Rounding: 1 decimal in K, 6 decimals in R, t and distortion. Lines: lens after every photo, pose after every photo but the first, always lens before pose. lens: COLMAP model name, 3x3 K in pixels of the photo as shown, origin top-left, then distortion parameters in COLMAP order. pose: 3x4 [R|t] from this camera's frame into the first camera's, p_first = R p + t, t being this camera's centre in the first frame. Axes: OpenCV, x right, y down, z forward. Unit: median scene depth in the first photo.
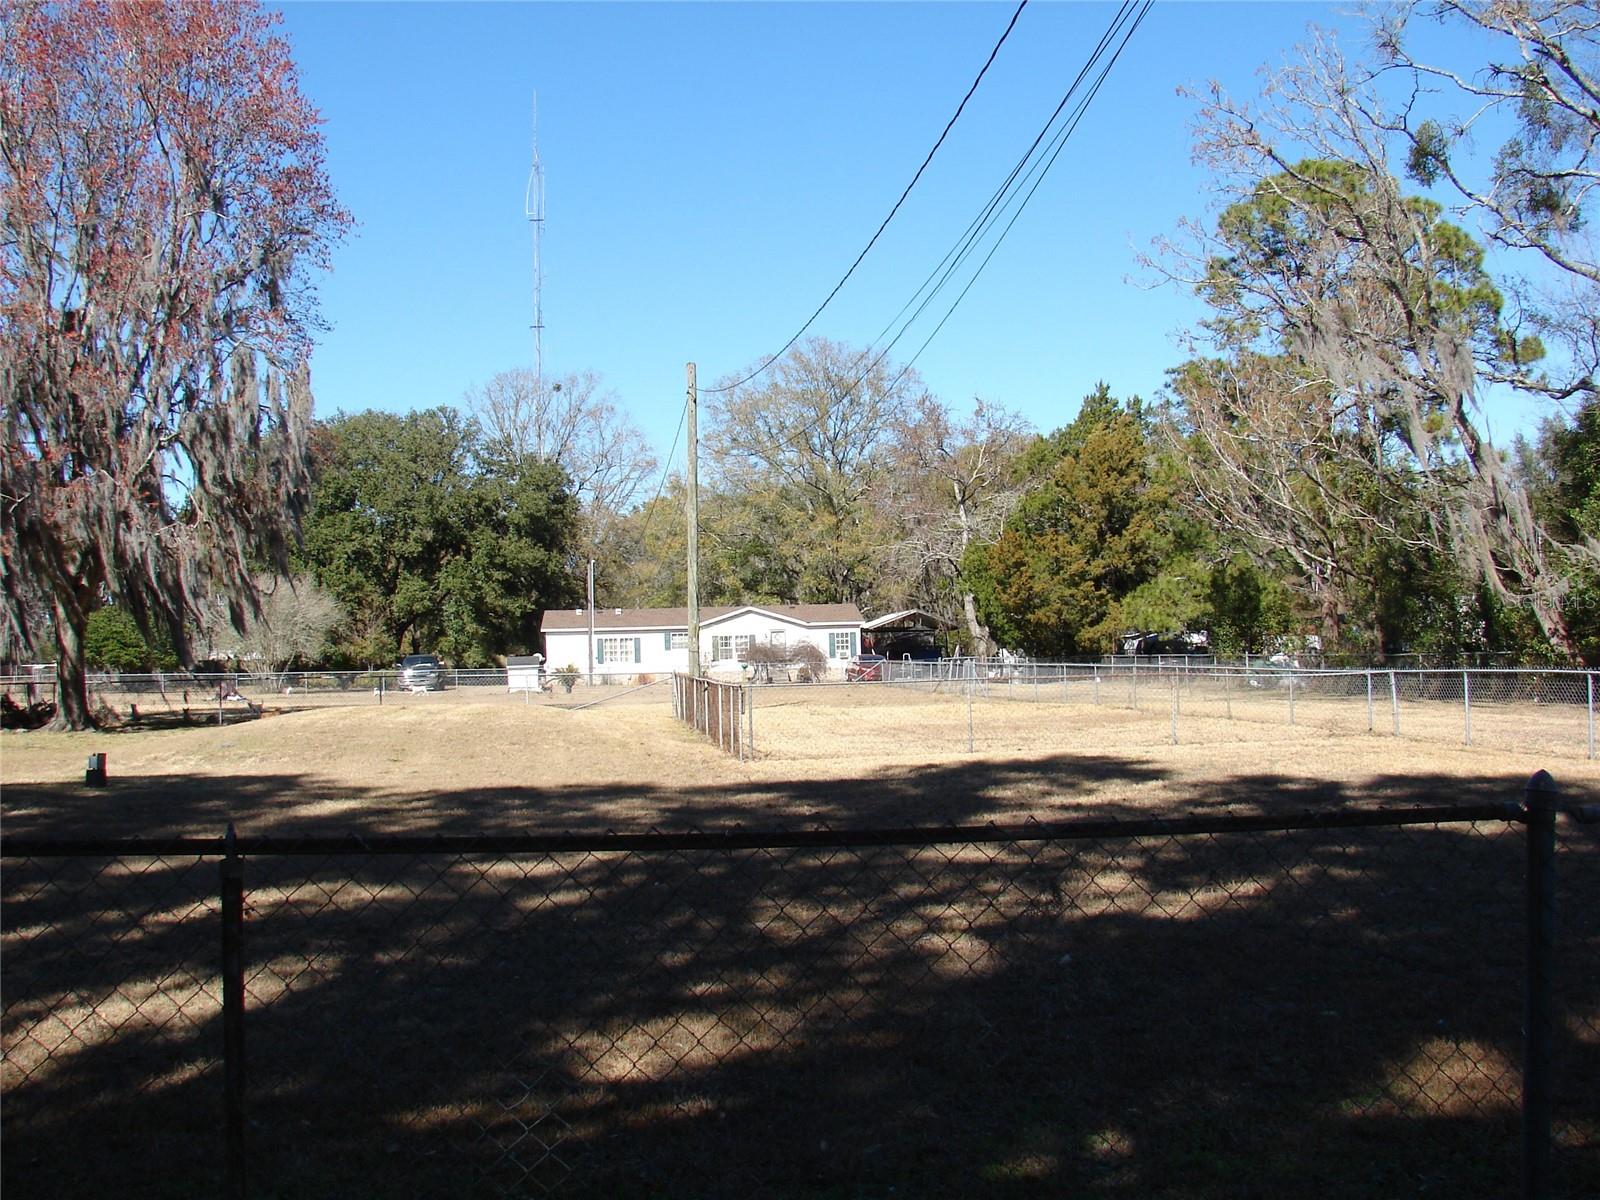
lens RADIAL K [[1719.6, 0, 800.0], [0, 1719.6, 600.0], [0, 0, 1]] dist [-0.221330, 0.280520]
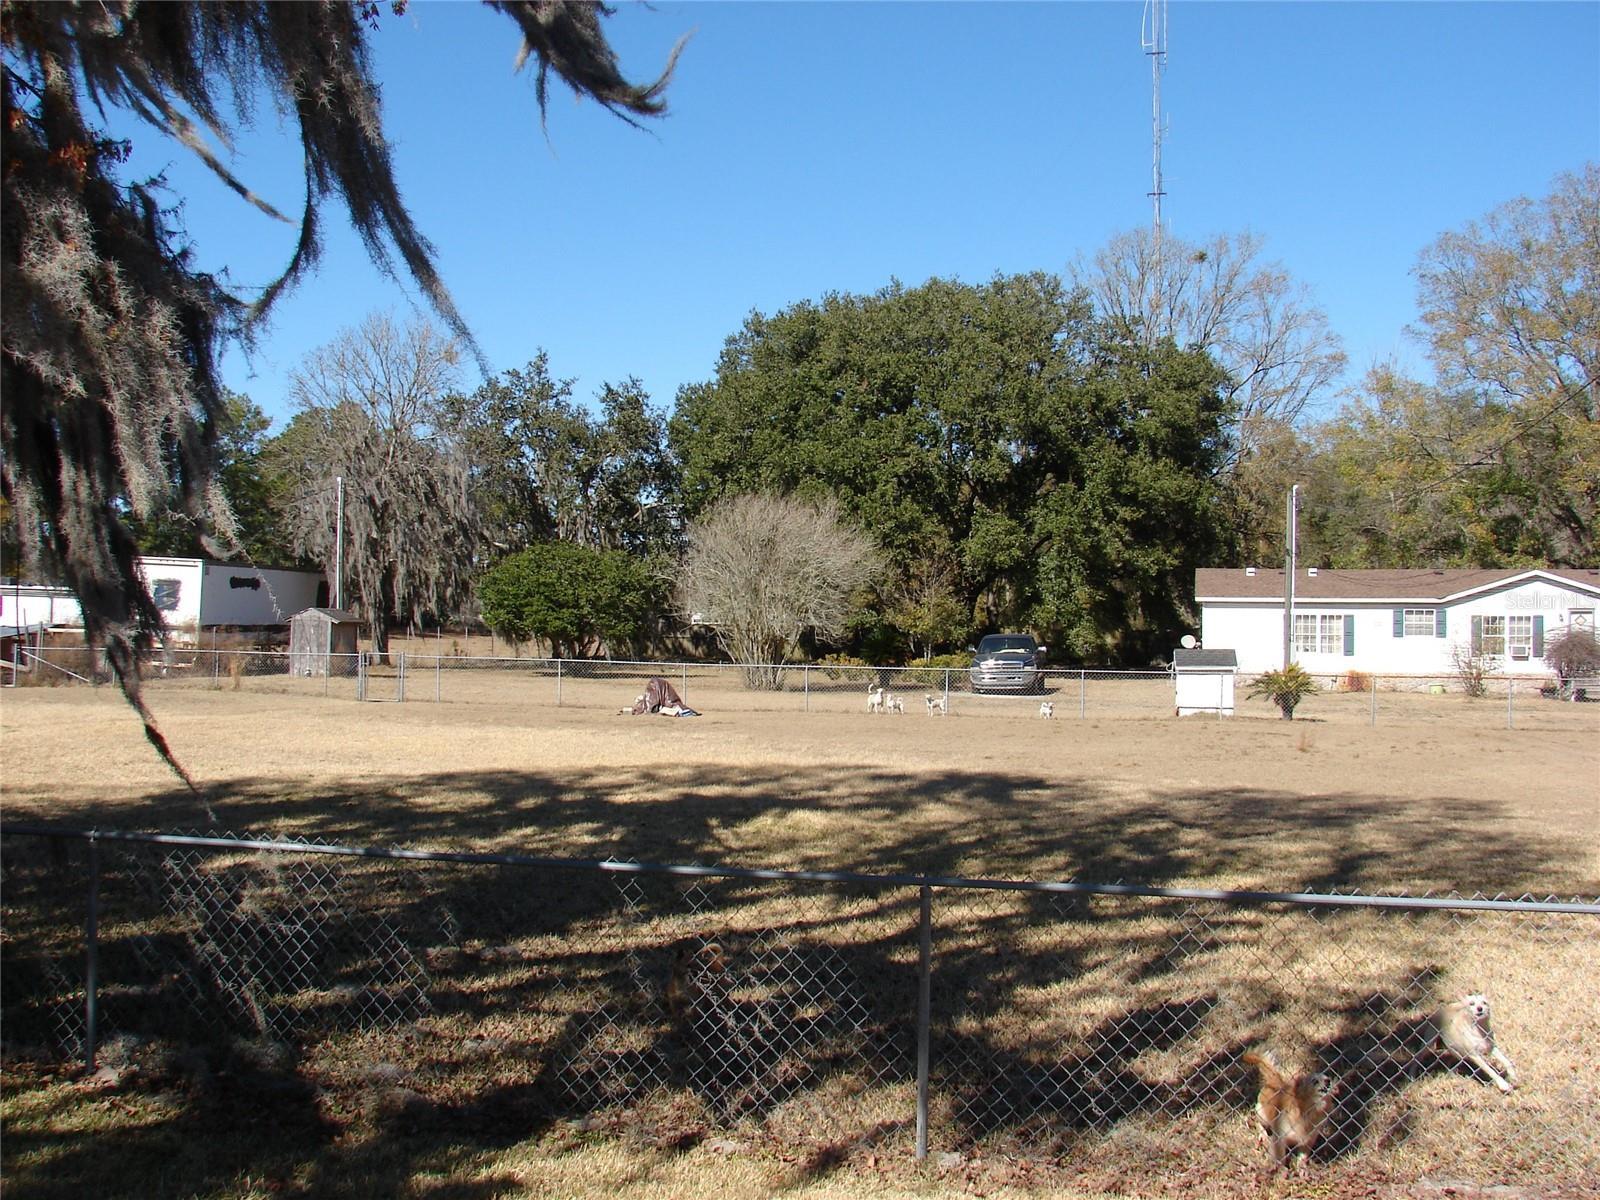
lens RADIAL K [[1719.6, 0, 800.0], [0, 1719.6, 600.0], [0, 0, 1]] dist [-0.221330, 0.280520]
pose [[0.946639, 0.029419, -0.320949, -0.086413], [-0.022732, 0.999440, 0.024561, 0.005889], [0.321492, -0.015954, 0.946778, 0.351179]]
